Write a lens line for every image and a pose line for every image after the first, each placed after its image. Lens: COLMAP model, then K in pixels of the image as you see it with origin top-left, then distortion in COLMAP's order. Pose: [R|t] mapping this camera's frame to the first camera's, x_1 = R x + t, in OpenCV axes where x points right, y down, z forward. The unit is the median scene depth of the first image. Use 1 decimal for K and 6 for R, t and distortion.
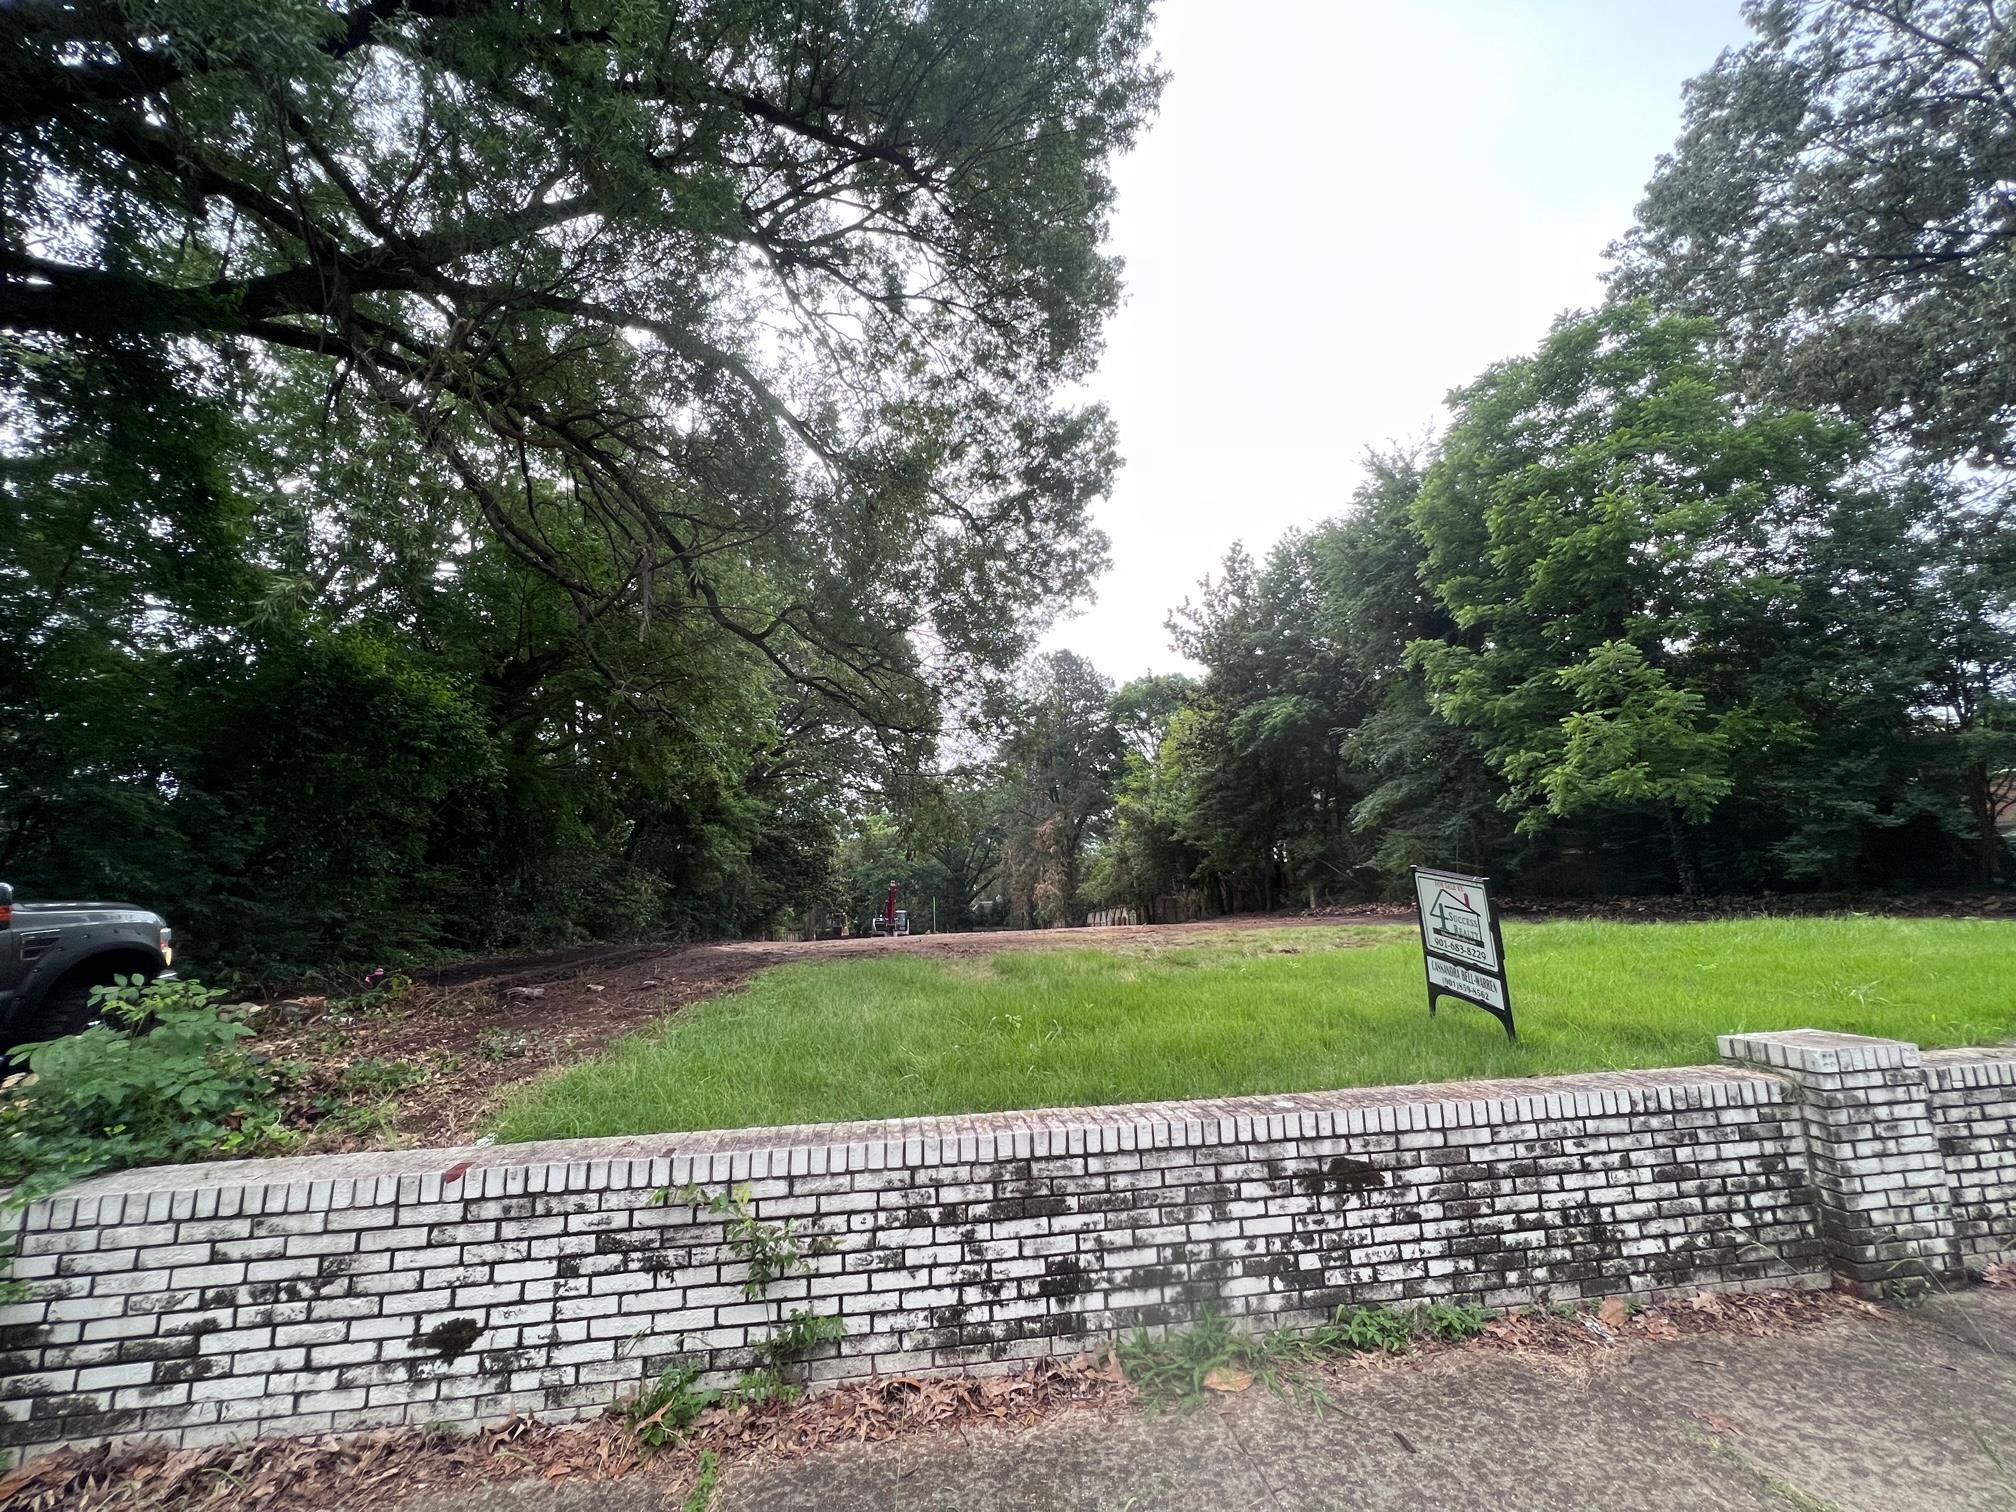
lens RADIAL K [[807.2, 0, 1003.7], [0, 807.2, 751.3], [0, 0, 1]] dist [-0.000442, 0.000379]
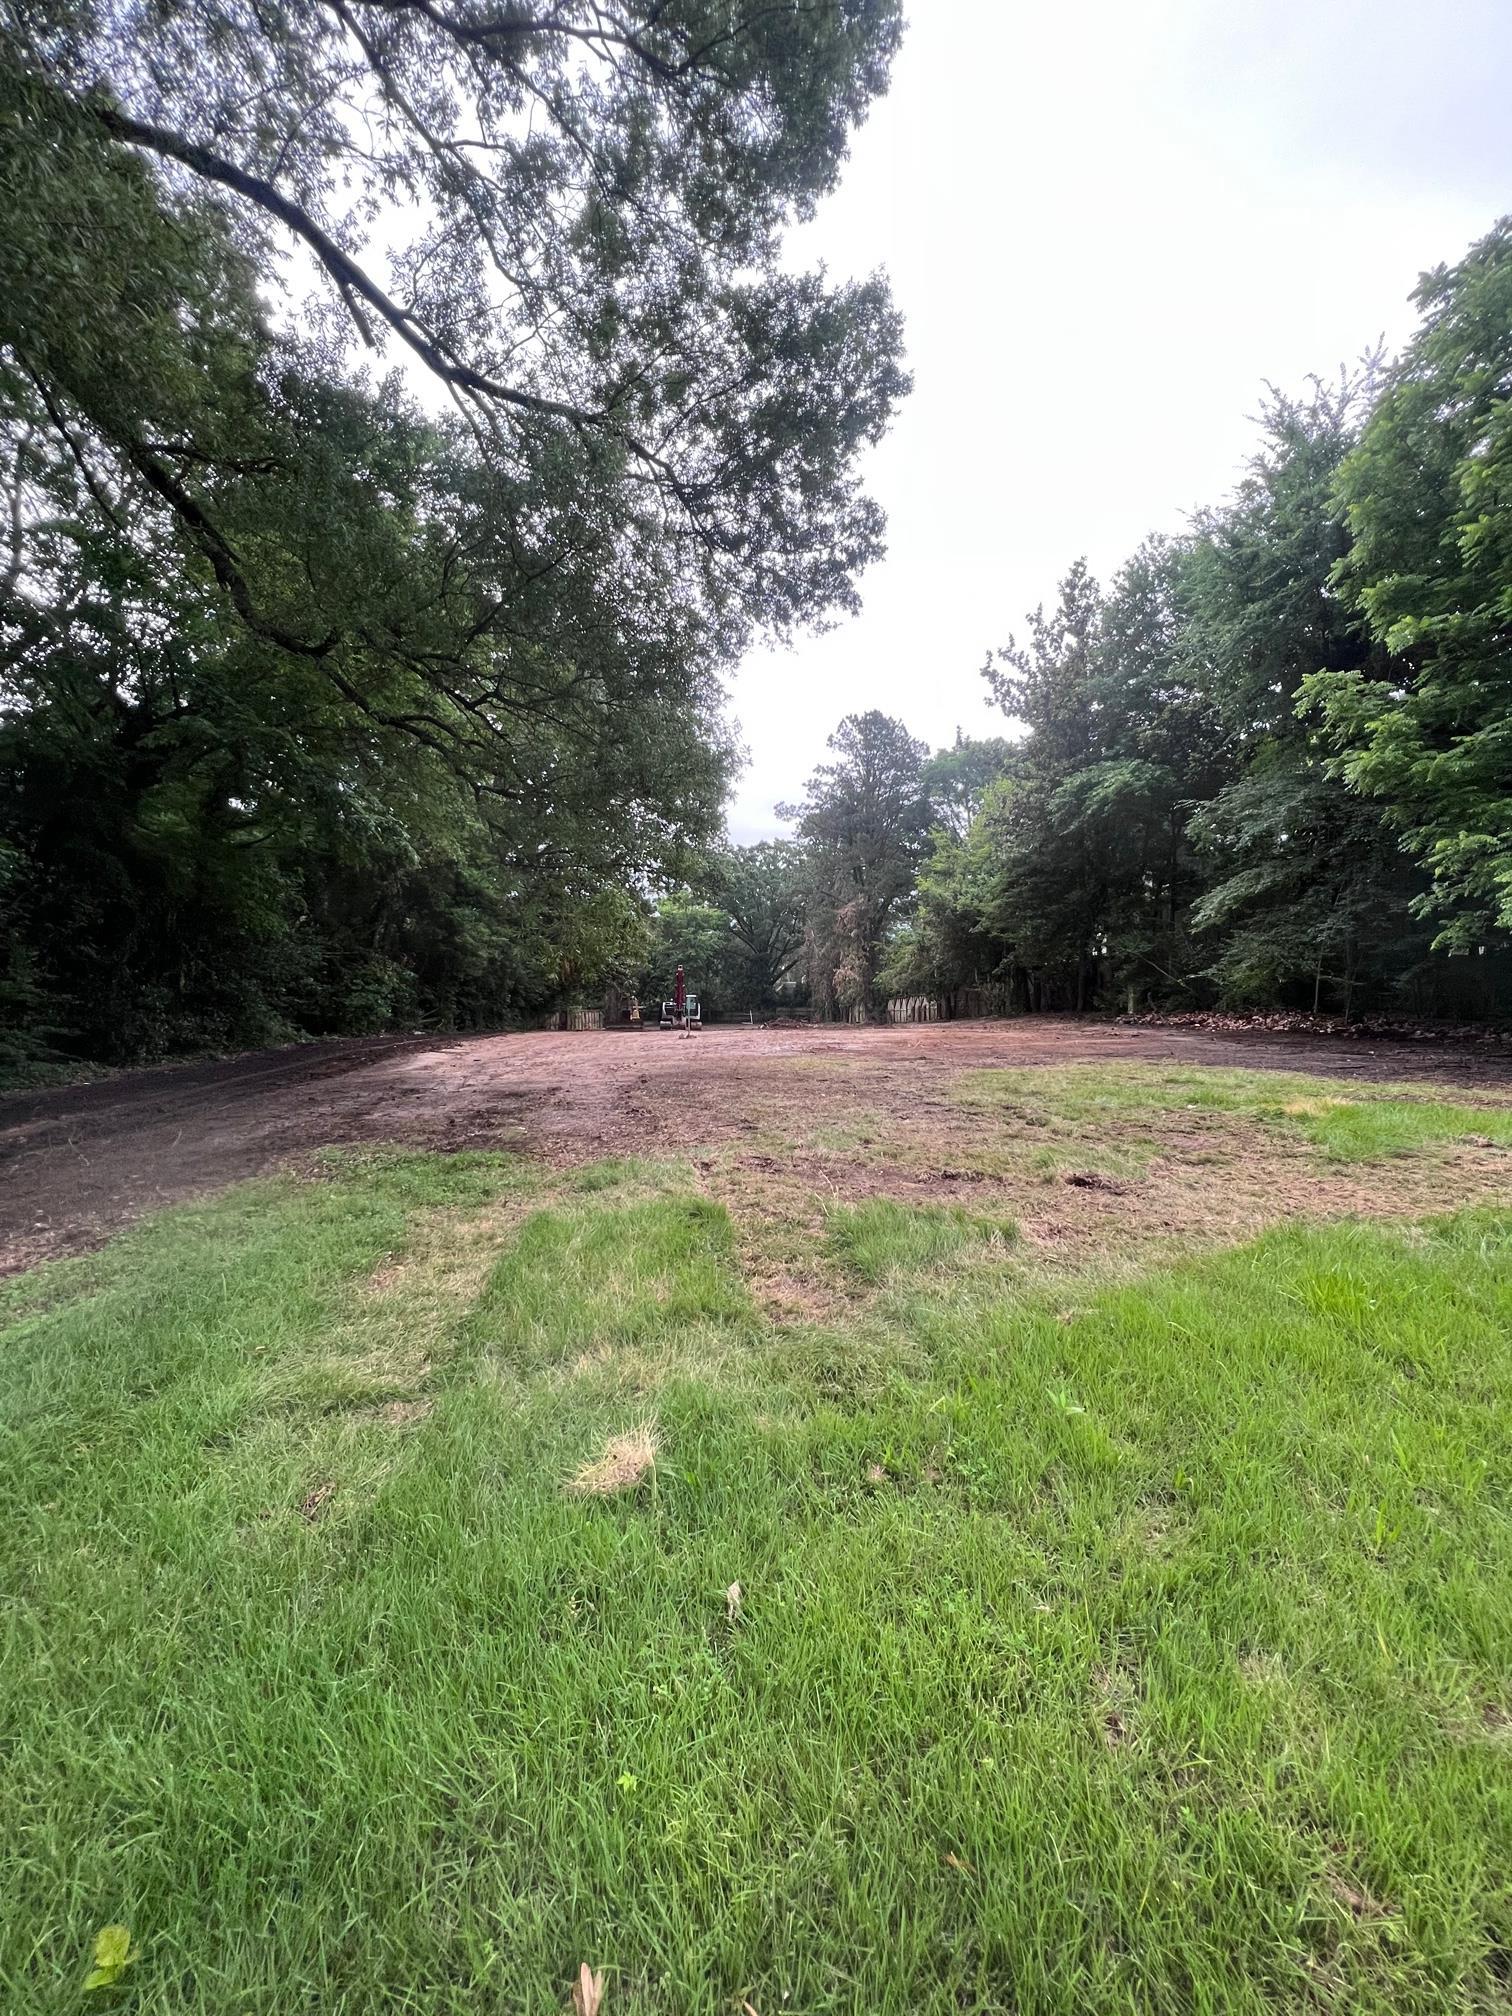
lens RADIAL K [[807.7, 0, 761.0], [0, 807.7, 1003.9], [0, 0, 1]] dist [-0.001290, 0.000402]
pose [[0.997453, 0.020934, -0.068186, 0.089129], [-0.005791, 0.976575, 0.215098, -0.002575], [0.071091, -0.214155, 0.974209, 0.249103]]
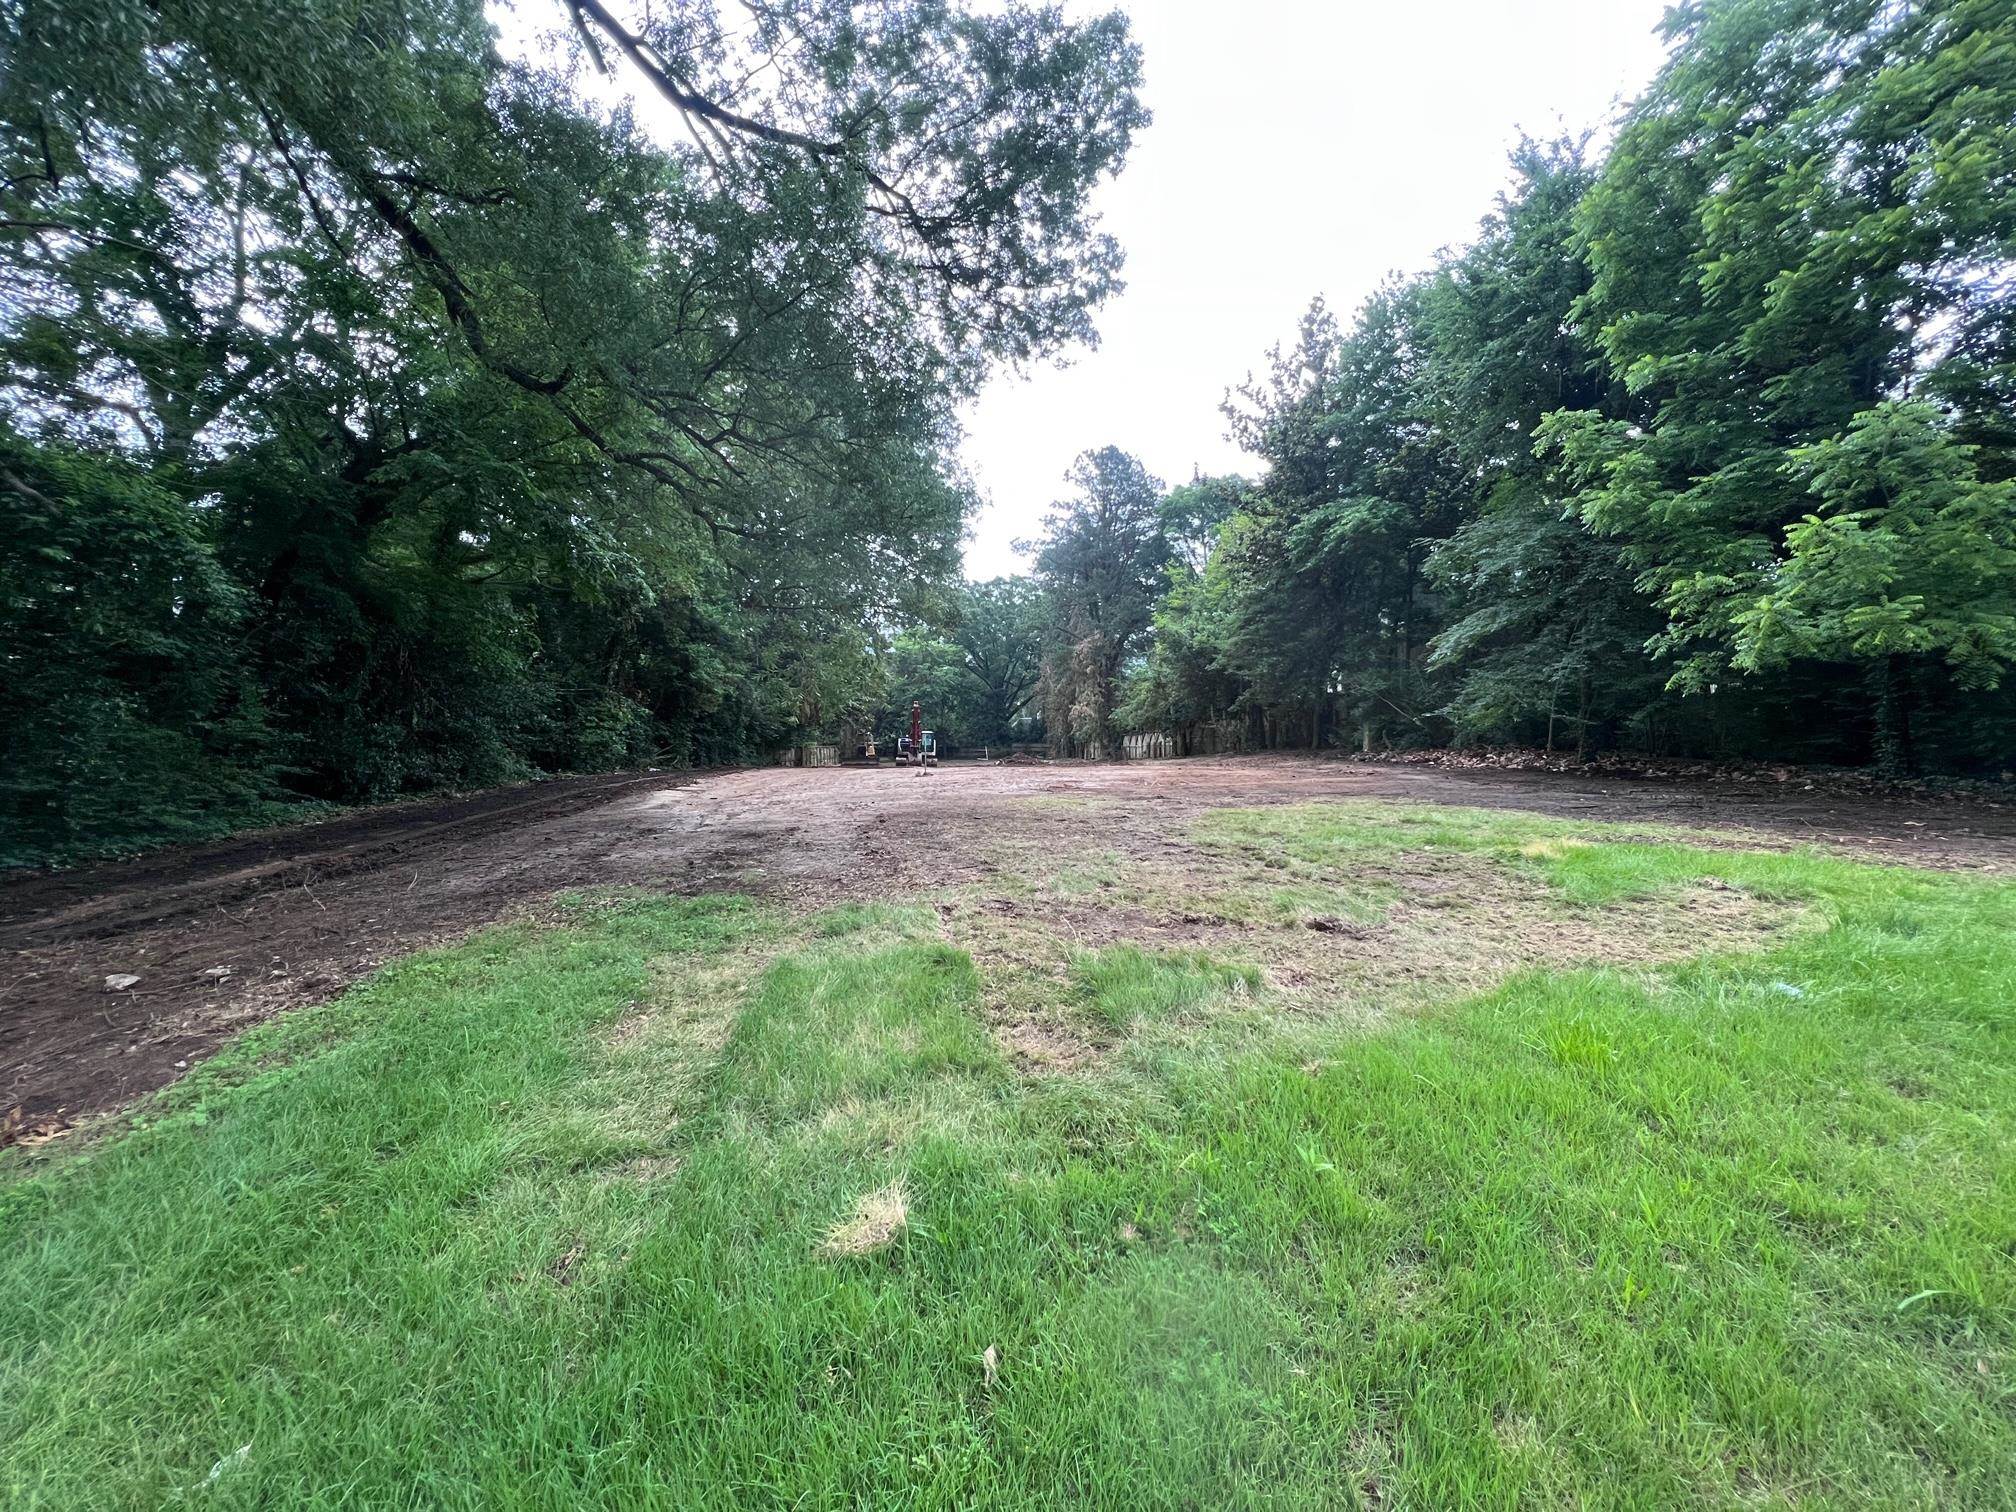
lens RADIAL K [[807.2, 0, 1003.7], [0, 807.2, 751.3], [0, 0, 1]] dist [-0.000442, 0.000379]
pose [[0.998003, 0.023201, -0.058757, 0.086274], [-0.009093, 0.973187, 0.229837, -0.005973], [0.062514, -0.228843, 0.971454, 0.250885]]
